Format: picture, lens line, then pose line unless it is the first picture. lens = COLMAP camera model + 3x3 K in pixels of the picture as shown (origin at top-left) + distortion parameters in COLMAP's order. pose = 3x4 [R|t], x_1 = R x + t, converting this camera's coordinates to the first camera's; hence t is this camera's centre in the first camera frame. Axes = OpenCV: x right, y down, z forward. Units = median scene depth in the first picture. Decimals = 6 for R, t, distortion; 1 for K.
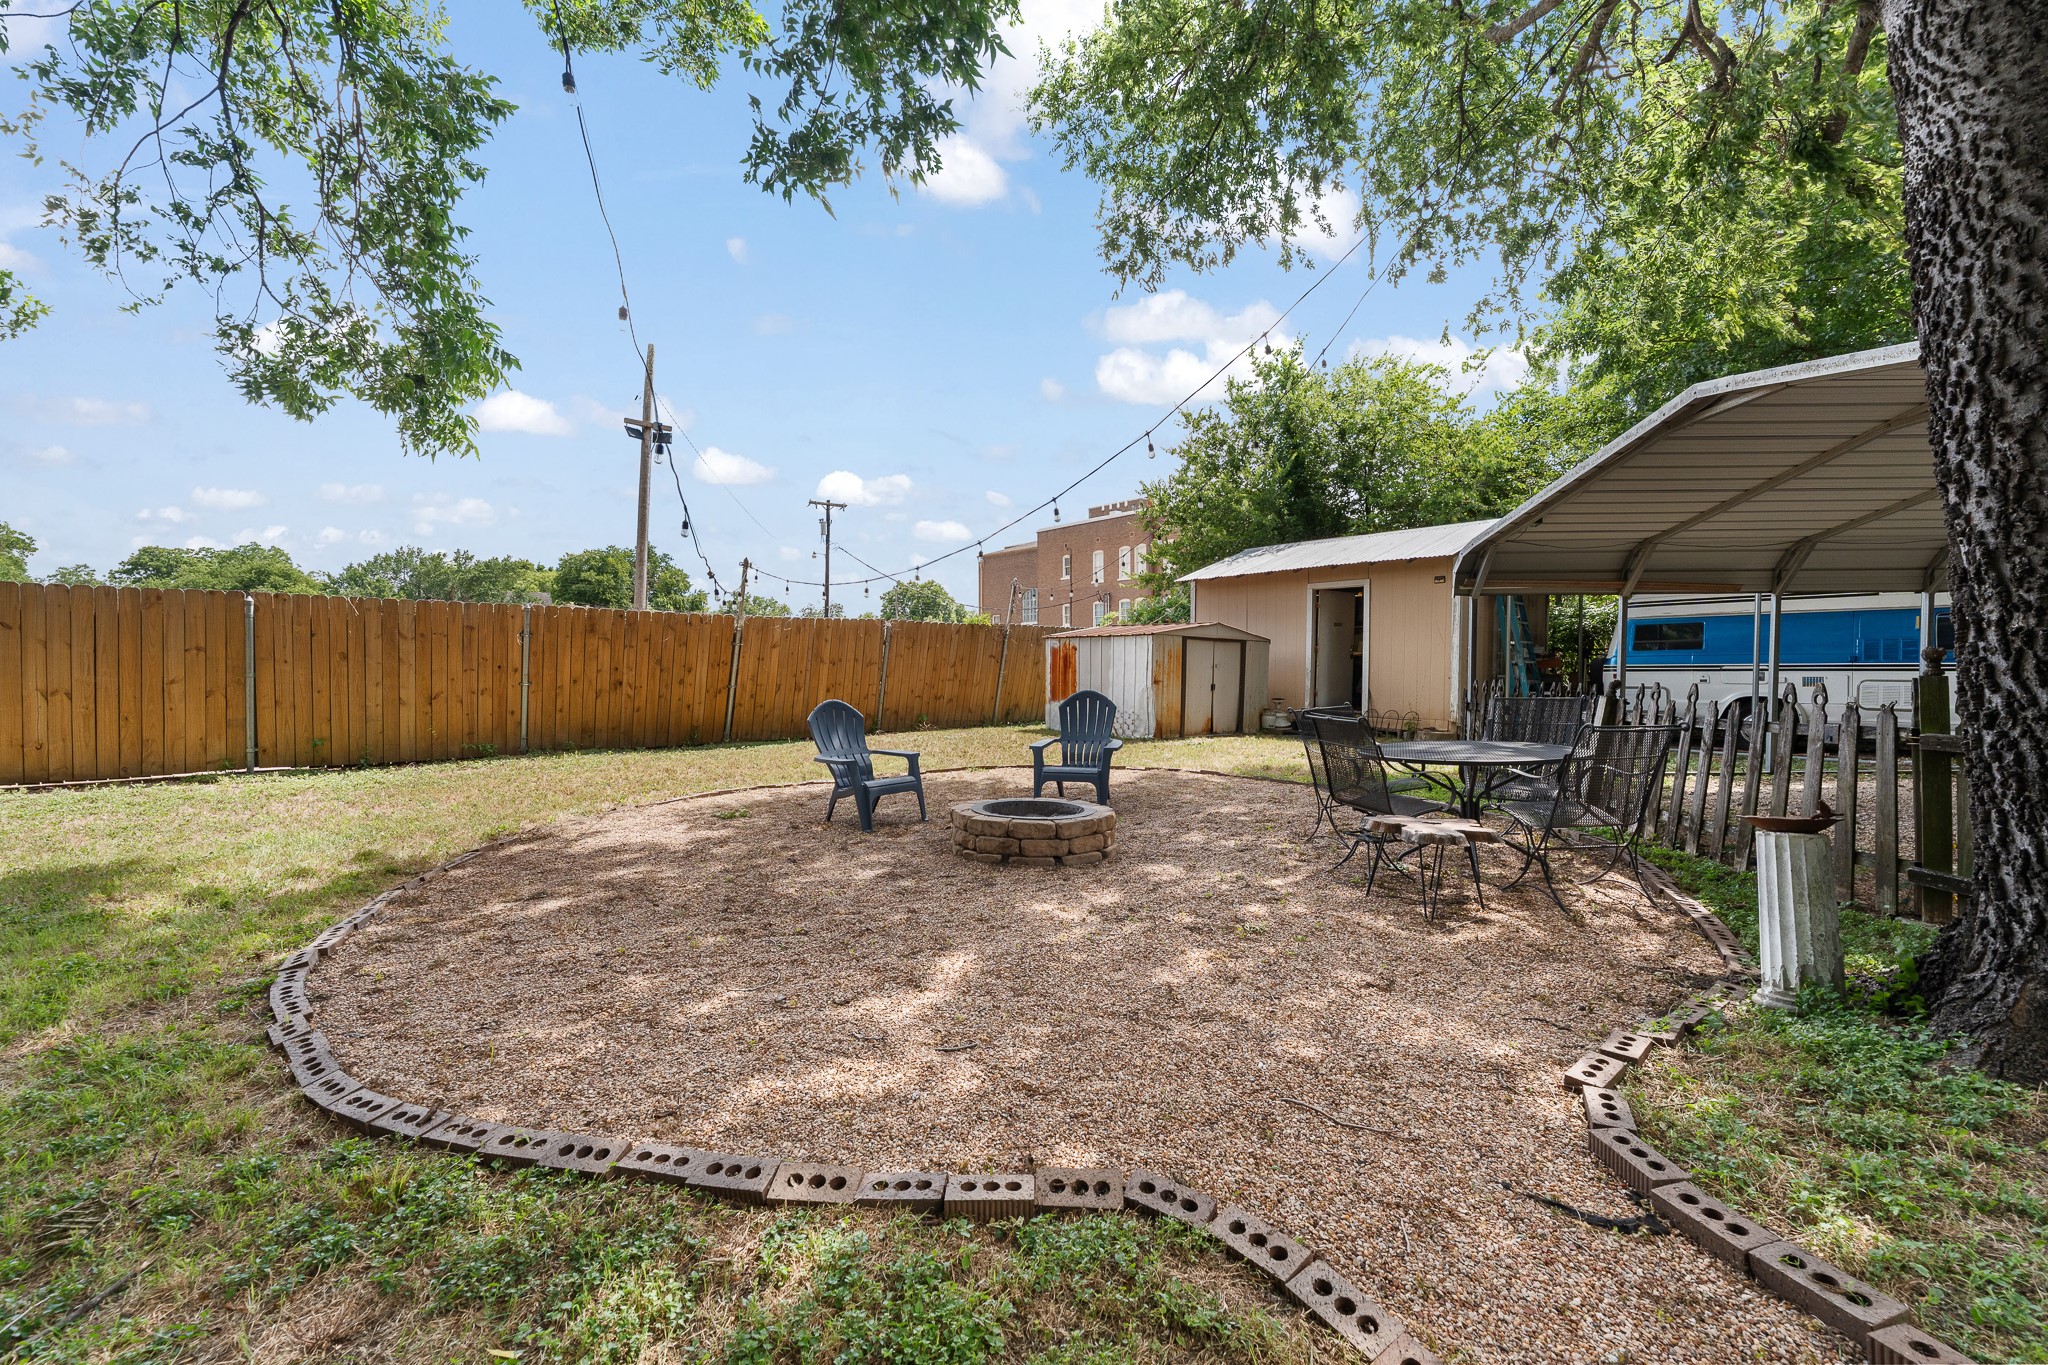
lens RADIAL K [[848.0, 0, 1017.7], [0, 848.0, 682.1], [0, 0, 1]] dist [0.000251, 0.000051]
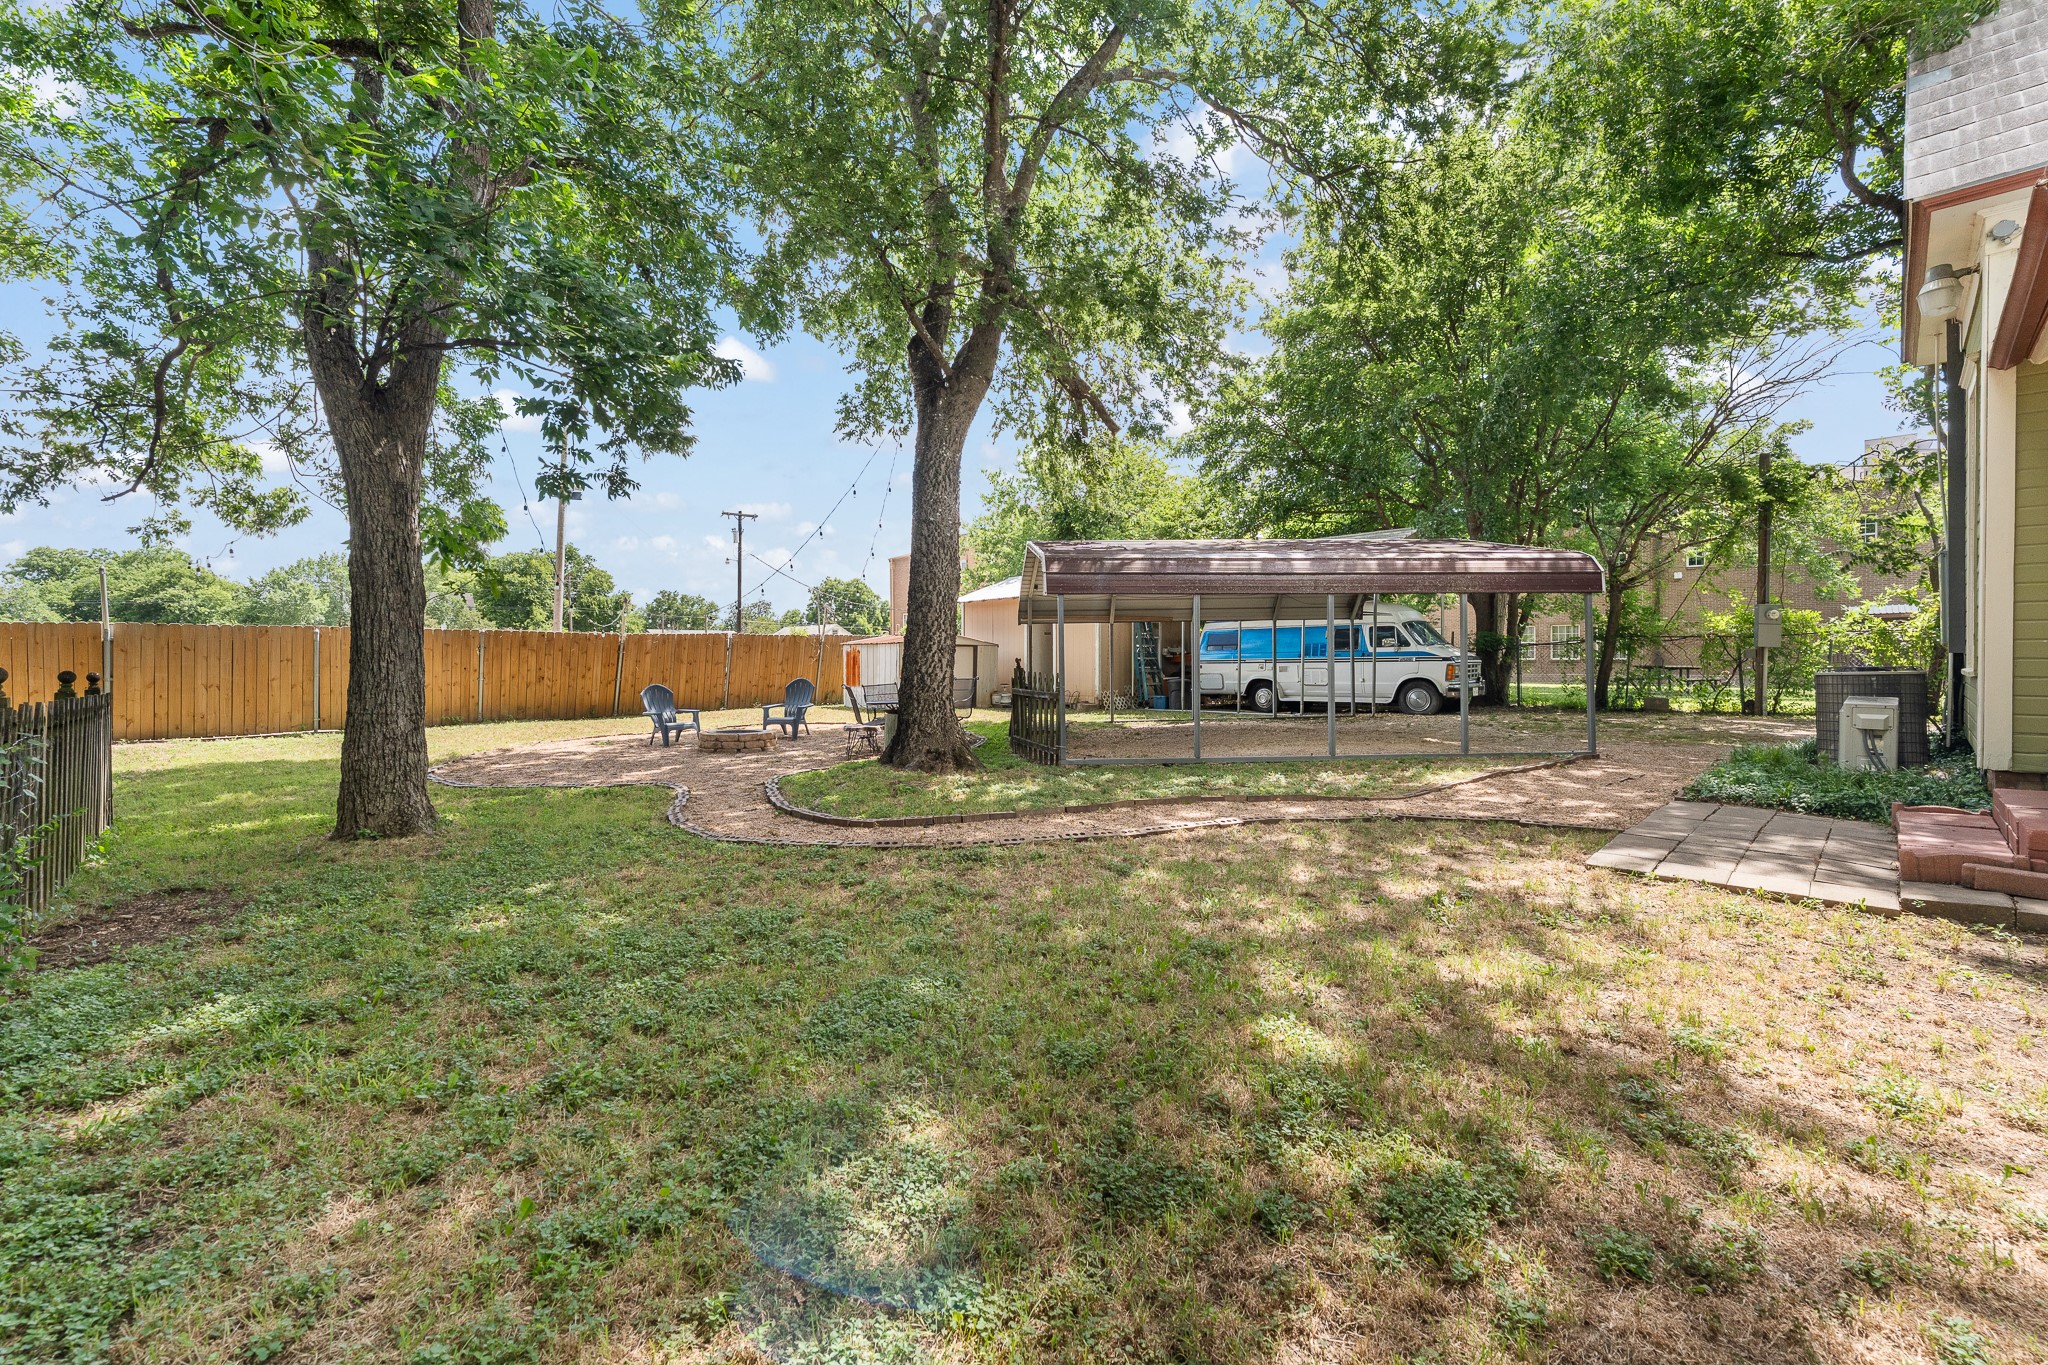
lens RADIAL K [[848.0, 0, 1028.7], [0, 848.0, 667.9], [0, 0, 1]] dist [0.000251, 0.000051]
pose [[0.996687, -0.010871, 0.080602, 0.058598], [0.011504, 0.999907, -0.007391, 0.000723], [-0.080514, 0.008294, 0.996719, -0.123856]]
